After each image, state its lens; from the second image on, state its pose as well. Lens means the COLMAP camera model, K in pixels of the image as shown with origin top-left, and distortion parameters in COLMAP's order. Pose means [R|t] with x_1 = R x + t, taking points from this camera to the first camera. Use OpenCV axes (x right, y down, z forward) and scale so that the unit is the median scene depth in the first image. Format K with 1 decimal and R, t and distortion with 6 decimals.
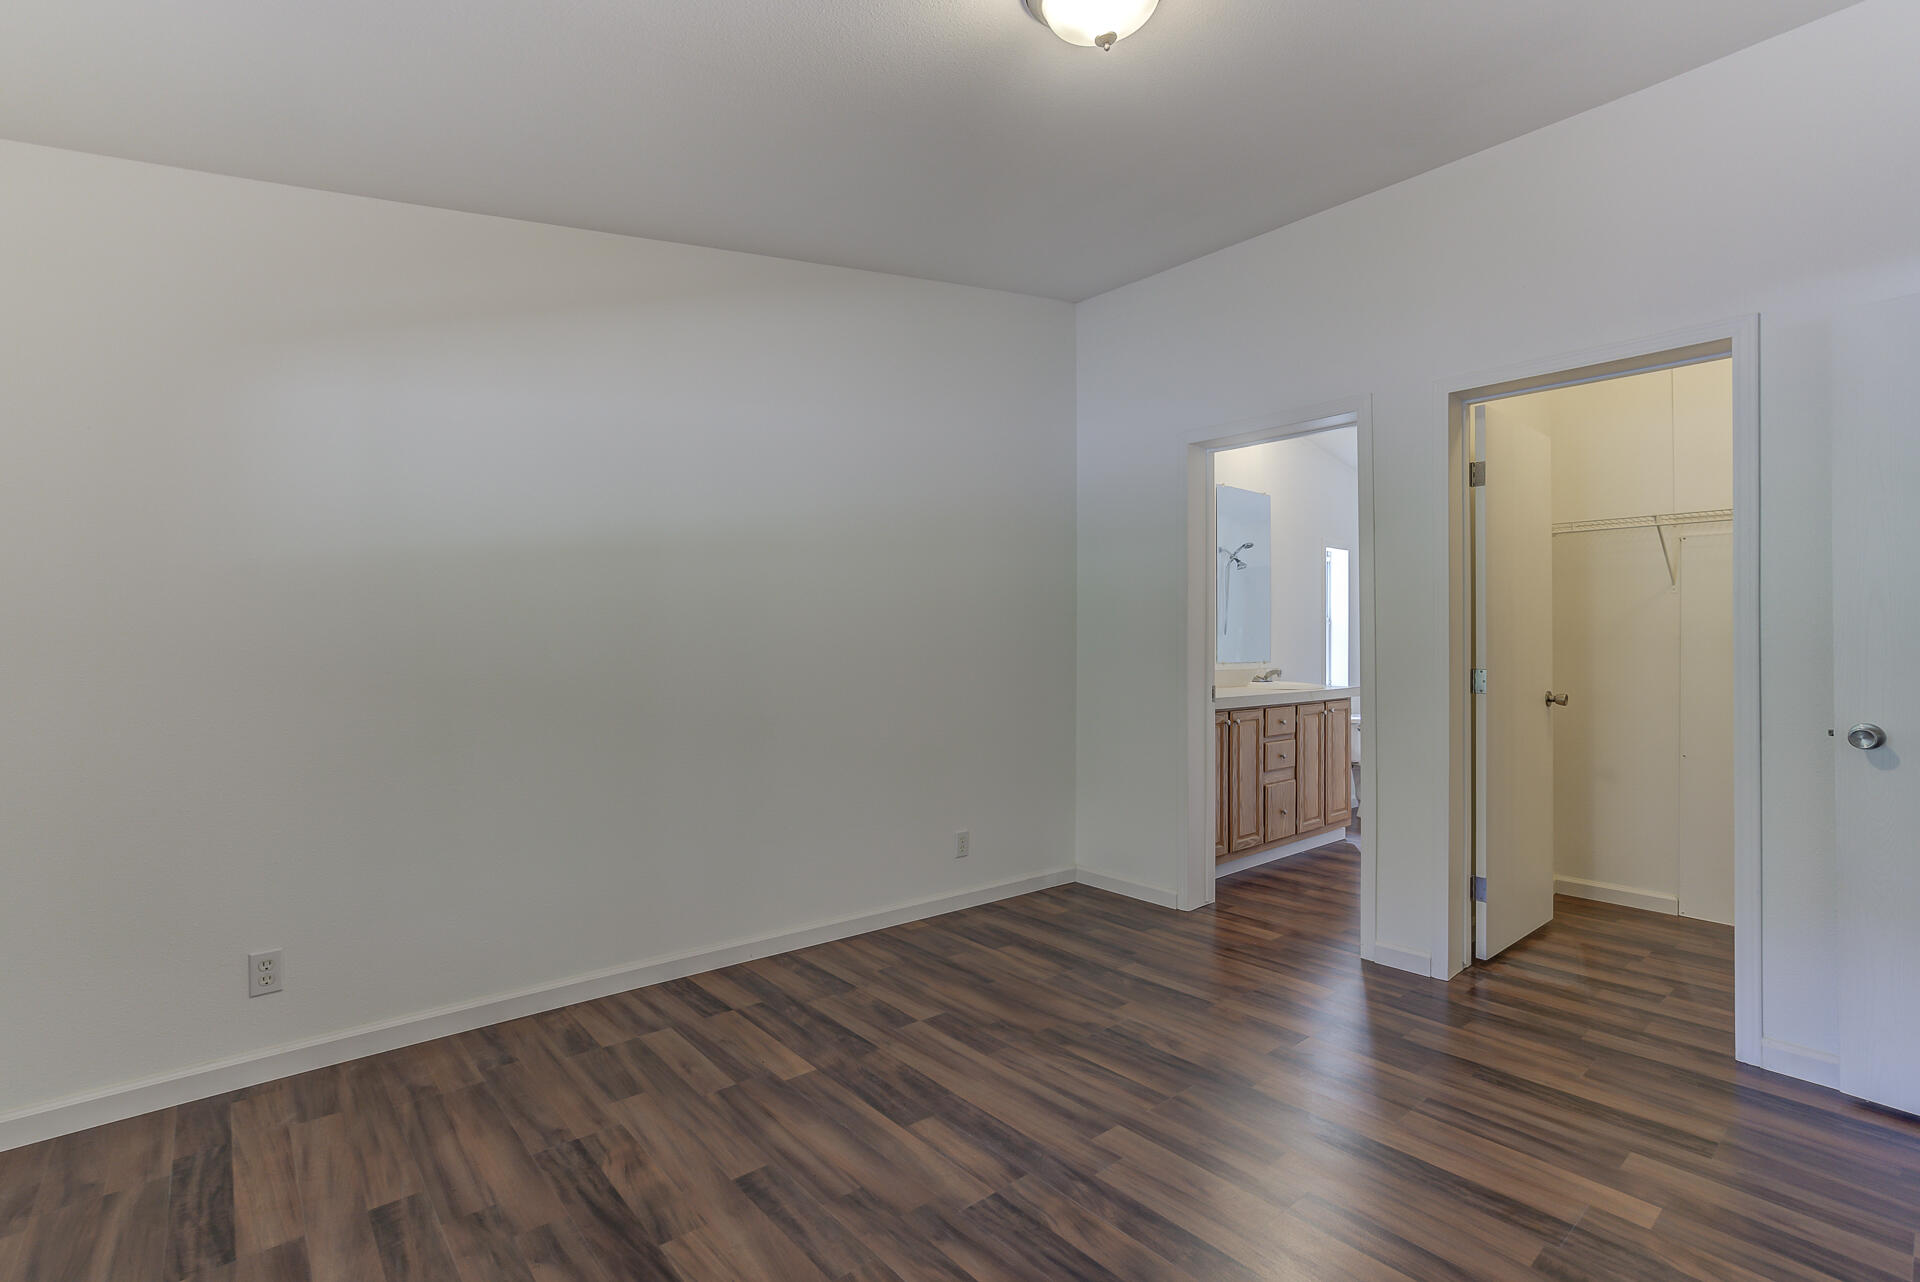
lens RADIAL K [[884.2, 0, 958.1], [0, 884.2, 635.8], [0, 0, 1]] dist [-0.036021, 0.022252]
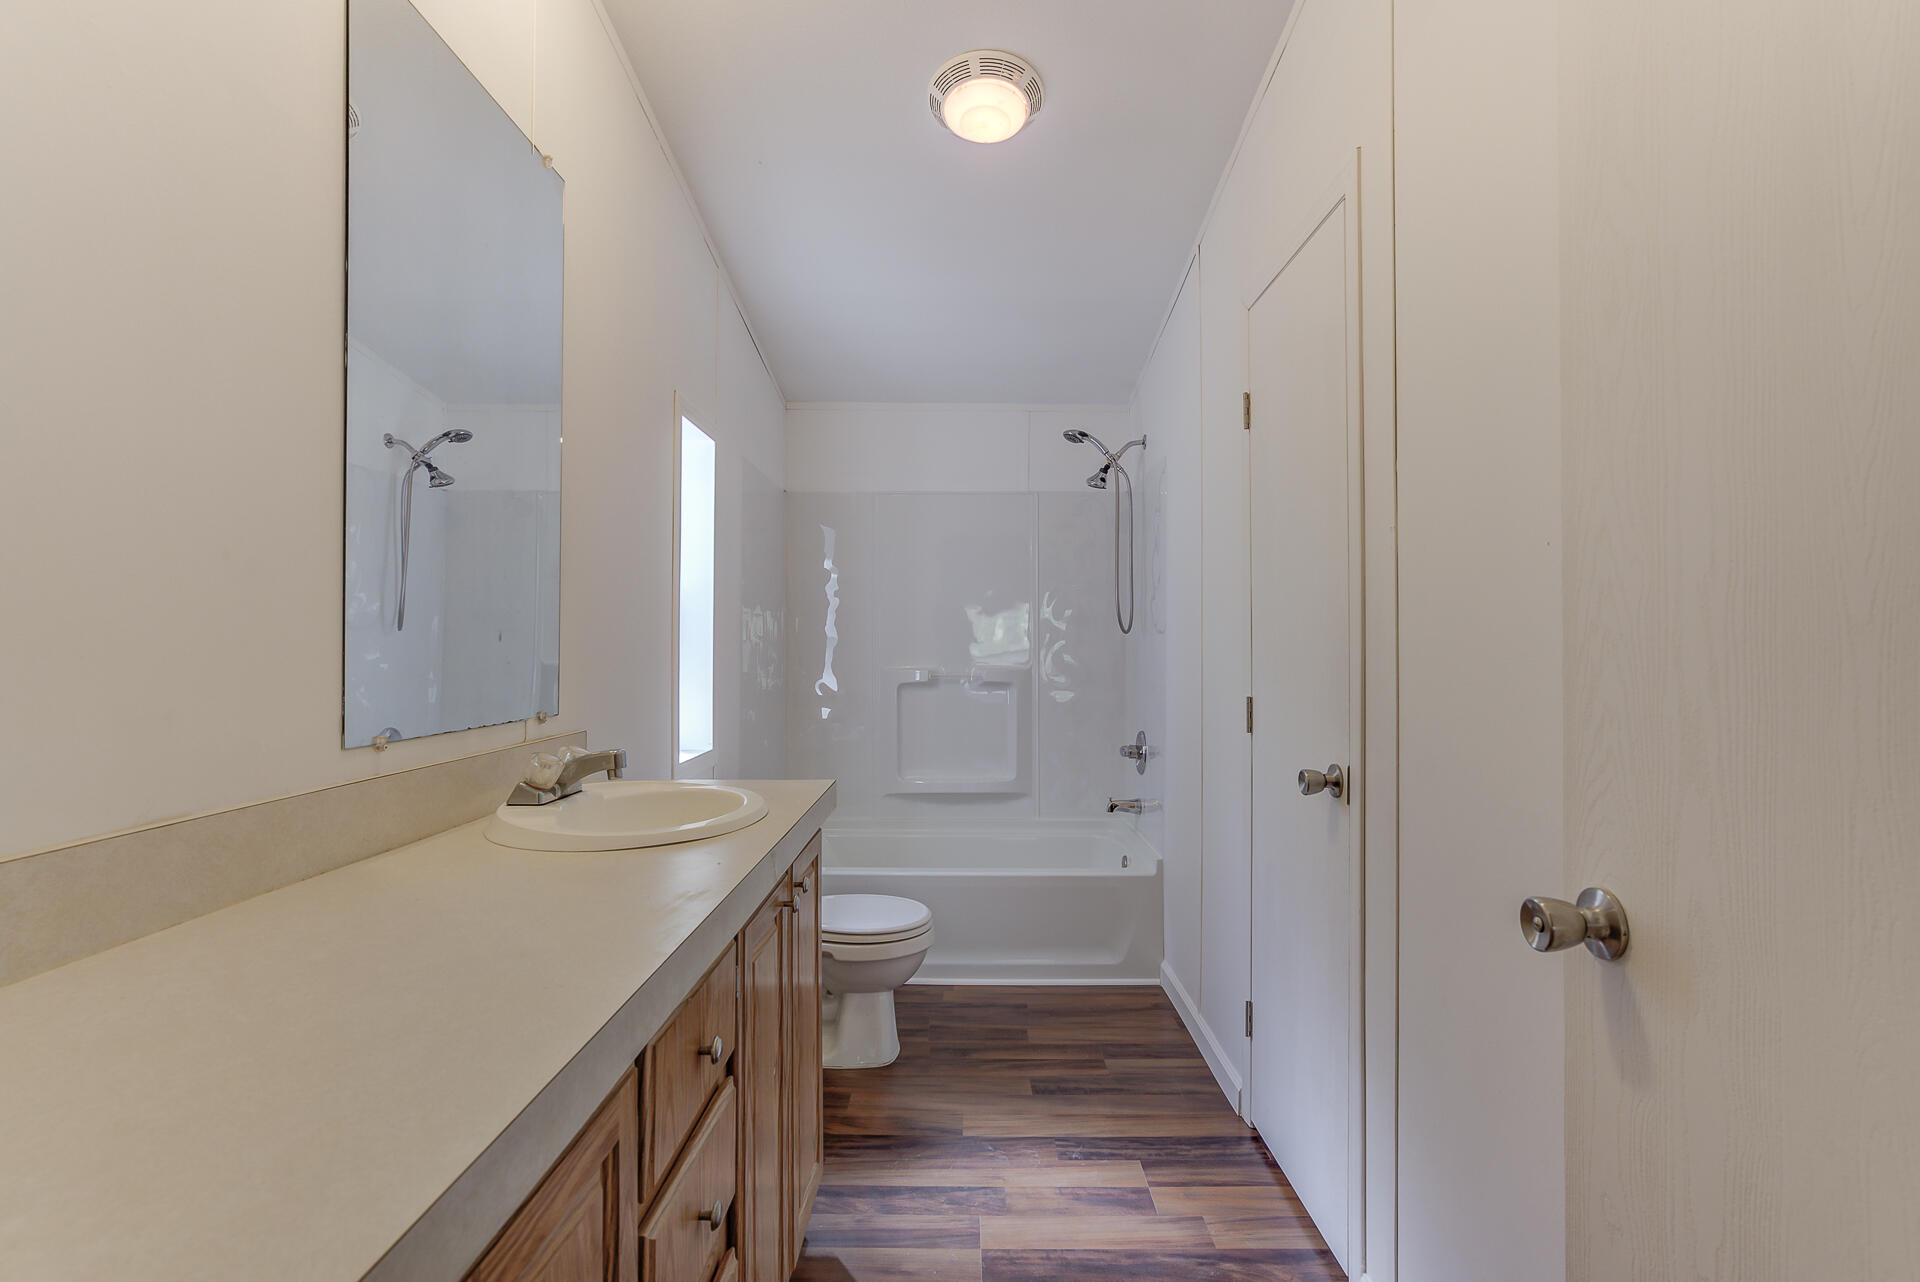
lens RADIAL K [[894.3, 0, 952.3], [0, 894.3, 632.3], [0, 0, 1]] dist [-0.039107, 0.021409]
pose [[0.658125, 0.011014, 0.752828, 0.338321], [-0.008272, 0.999938, -0.007398, 0.004073], [-0.752863, -0.001358, 0.658176, 1.106866]]
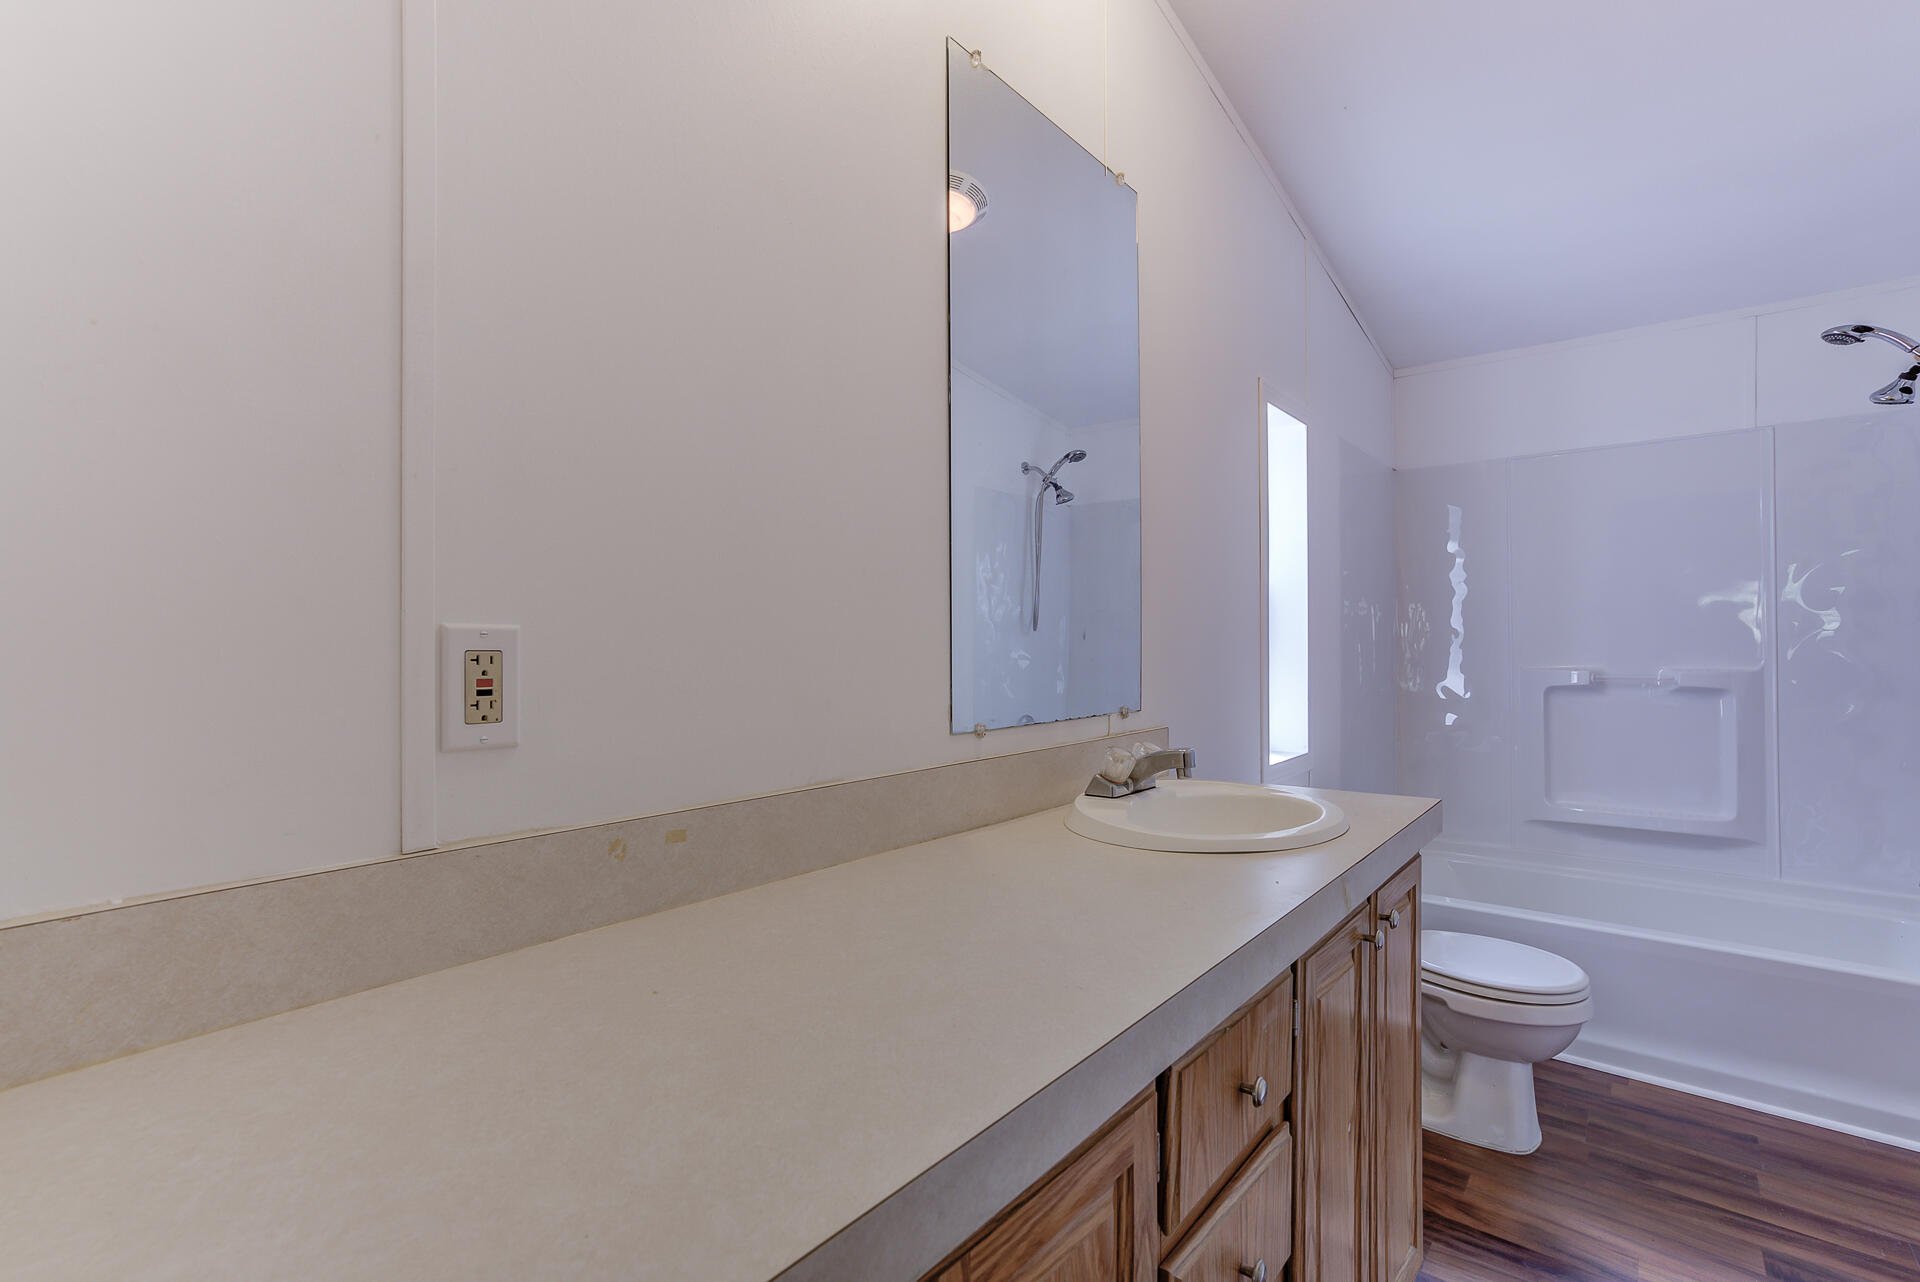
lens RADIAL K [[884.2, 0, 958.1], [0, 884.2, 635.8], [0, 0, 1]] dist [-0.036021, 0.022252]
pose [[0.983712, -0.005701, 0.179659, 0.372338], [0.005563, 0.999984, 0.001271, 0.004000], [-0.179663, -0.000251, 0.983728, 1.117223]]
